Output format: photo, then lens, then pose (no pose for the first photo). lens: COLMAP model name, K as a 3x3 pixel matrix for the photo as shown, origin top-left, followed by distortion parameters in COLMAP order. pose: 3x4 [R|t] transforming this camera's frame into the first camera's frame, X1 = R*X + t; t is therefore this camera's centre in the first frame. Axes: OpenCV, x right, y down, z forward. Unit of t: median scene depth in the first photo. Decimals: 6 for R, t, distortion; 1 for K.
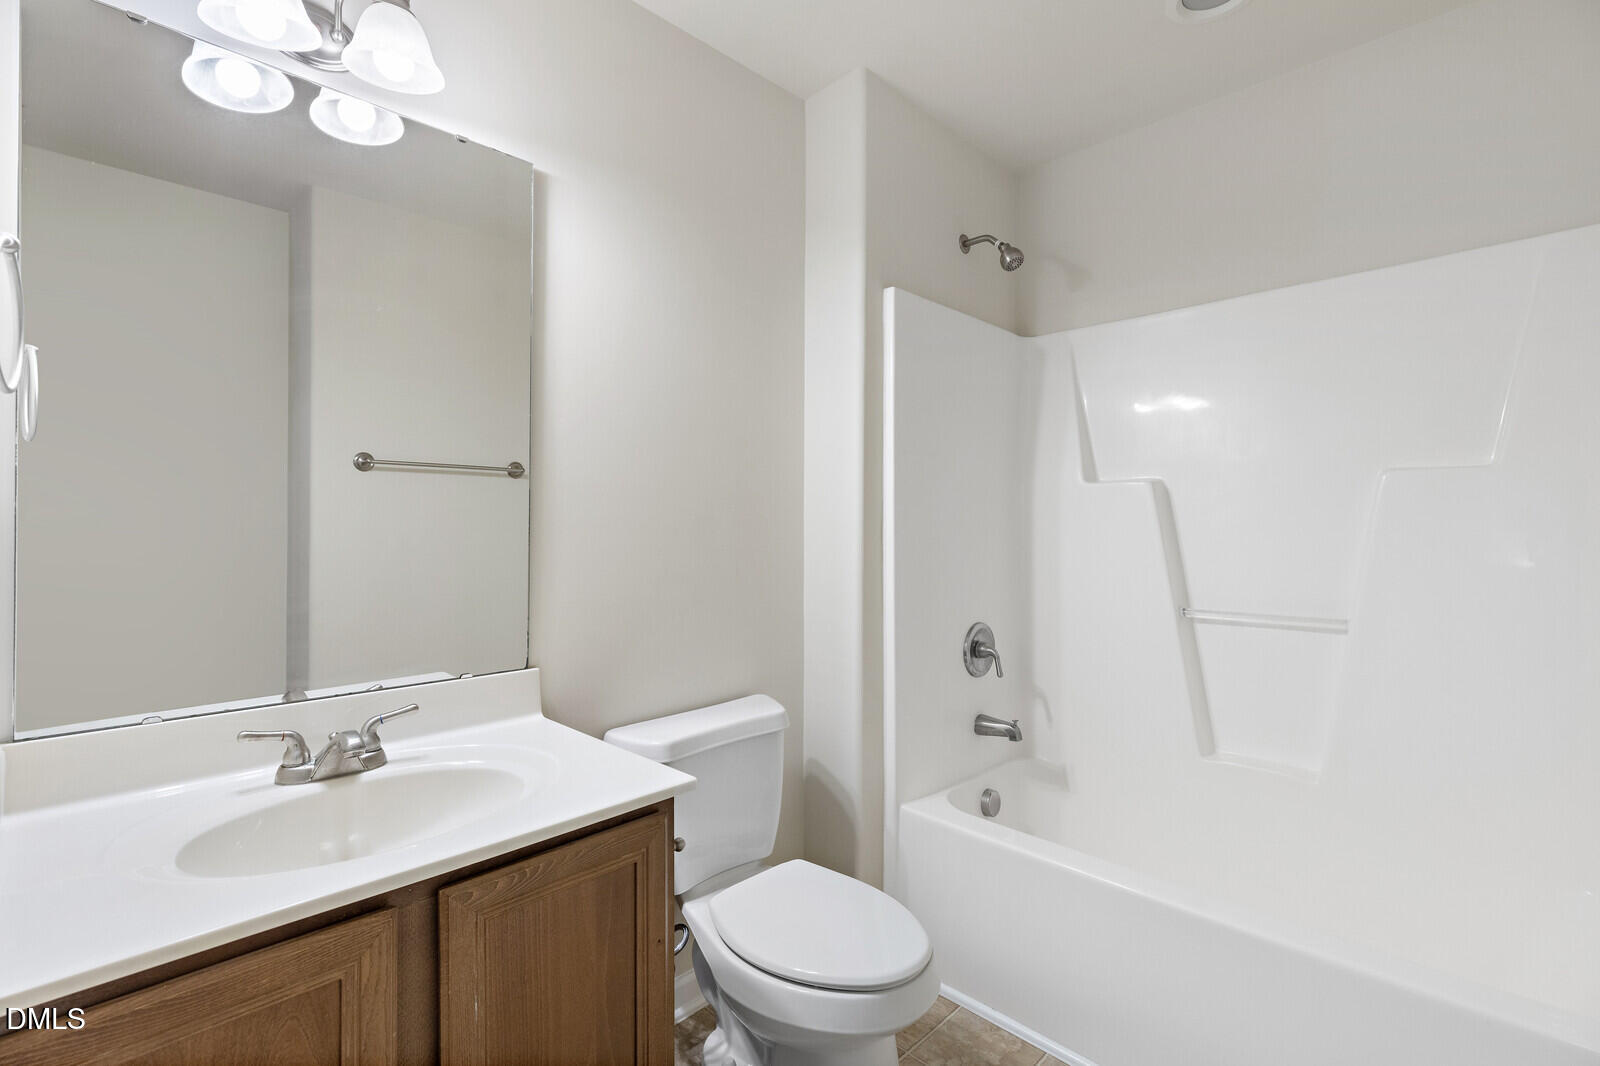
lens RADIAL K [[719.7, 0, 804.2], [0, 719.7, 520.2], [0, 0, 1]] dist [-0.003205, -0.000623]
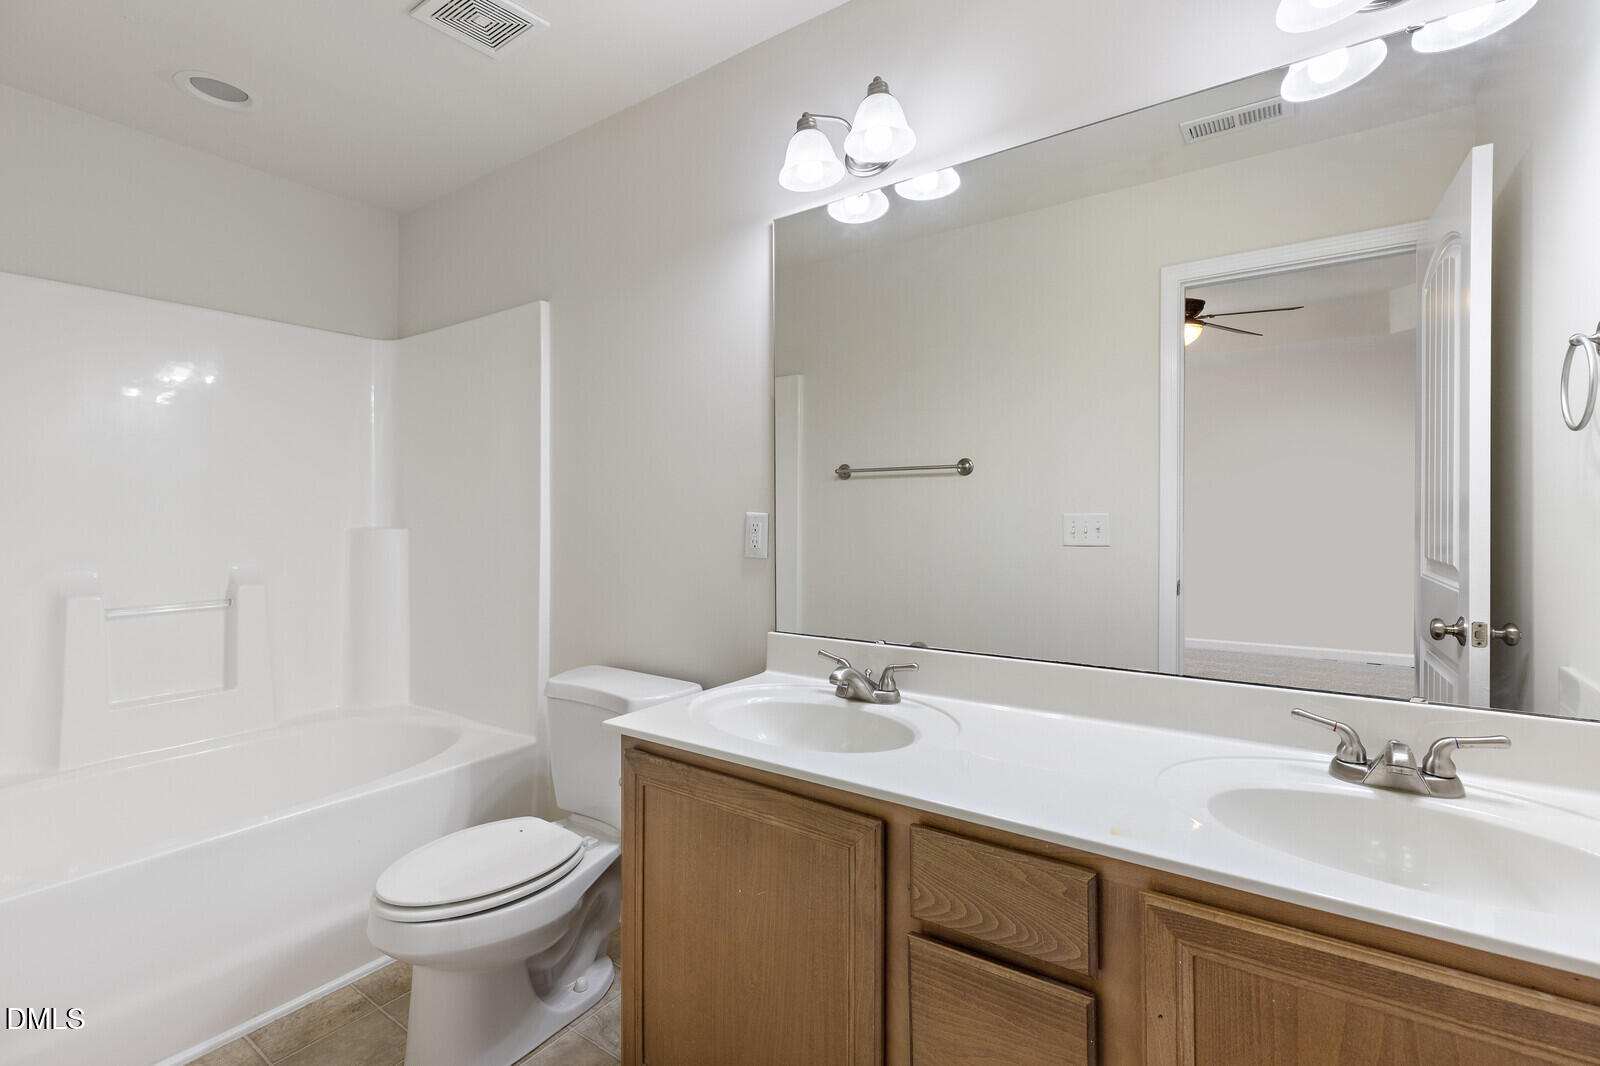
lens RADIAL K [[719.7, 0, 804.2], [0, 719.7, 520.2], [0, 0, 1]] dist [-0.003205, -0.000623]
pose [[0.192852, 0.010340, -0.981173, 0.095740], [0.007881, 0.999896, 0.012087, -0.001300], [0.981196, -0.010064, 0.192751, 0.094171]]
